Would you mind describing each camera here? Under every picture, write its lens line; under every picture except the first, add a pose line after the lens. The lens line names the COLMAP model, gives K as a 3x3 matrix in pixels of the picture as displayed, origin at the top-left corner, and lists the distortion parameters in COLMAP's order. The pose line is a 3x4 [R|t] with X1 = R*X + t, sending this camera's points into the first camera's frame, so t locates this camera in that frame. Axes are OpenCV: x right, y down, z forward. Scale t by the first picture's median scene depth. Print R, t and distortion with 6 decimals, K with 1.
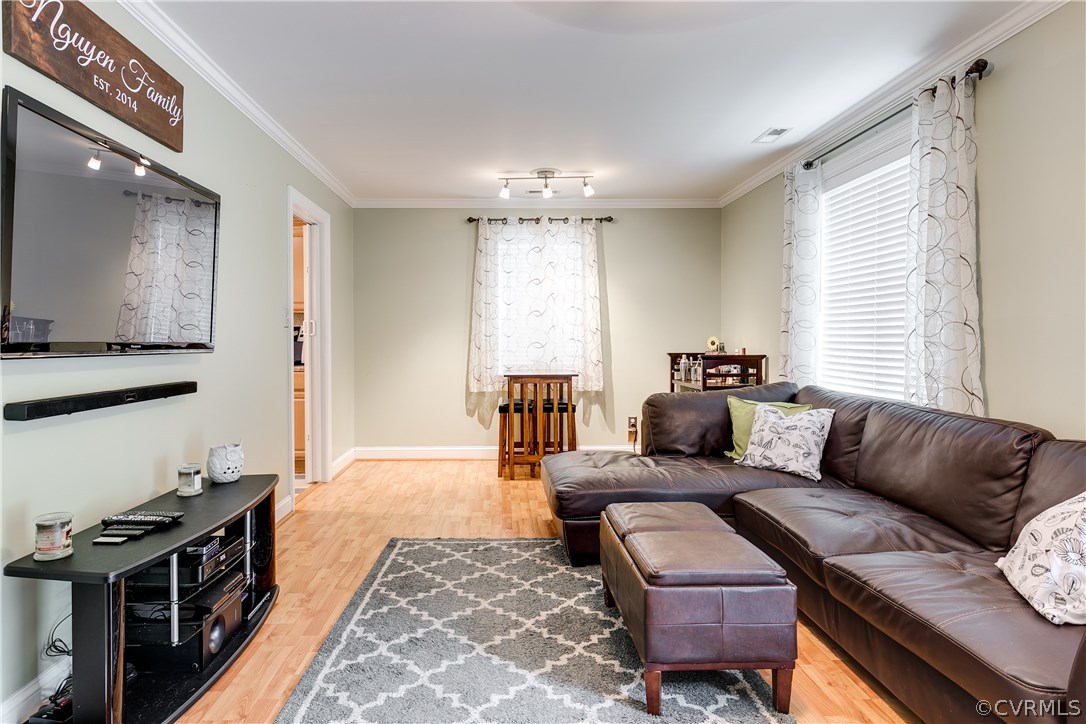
lens RADIAL K [[611.3, 0, 514.0], [0, 611.3, 354.1], [0, 0, 1]] dist [0.003078, -0.000563]
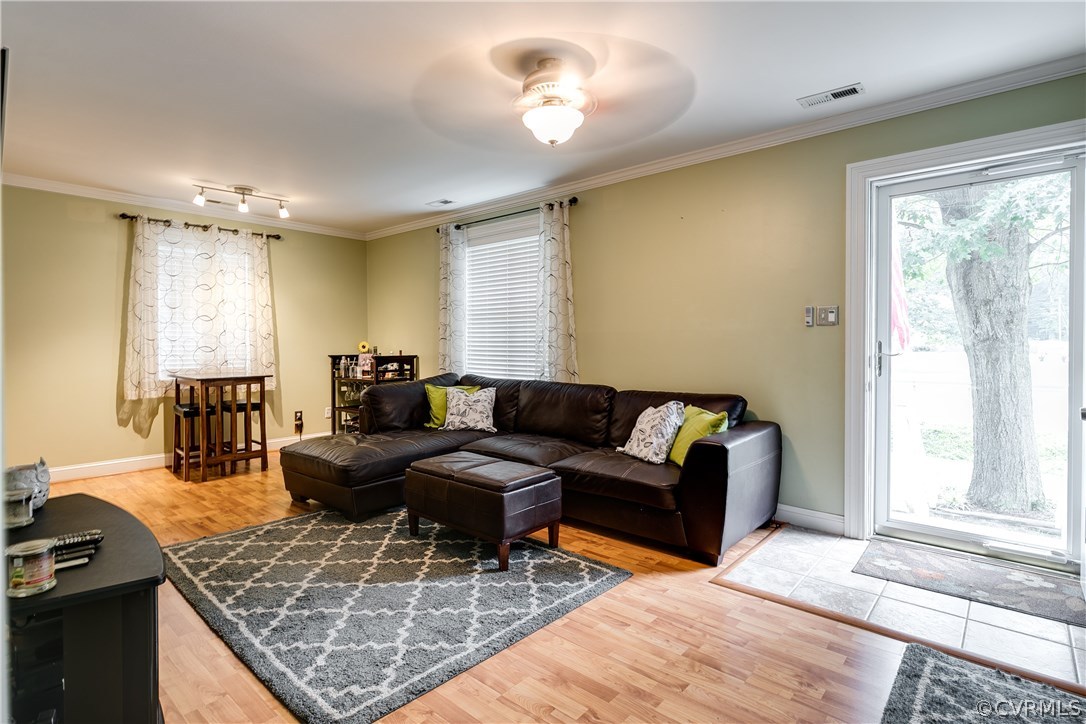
lens RADIAL K [[535.3, 0, 540.4], [0, 535.3, 350.7], [0, 0, 1]] dist [-0.000100, -0.000178]
pose [[0.675586, -0.008555, 0.737231, -0.423942], [0.017402, 0.999839, -0.004345, 0.002182], [-0.737075, 0.015764, 0.675627, -0.029698]]
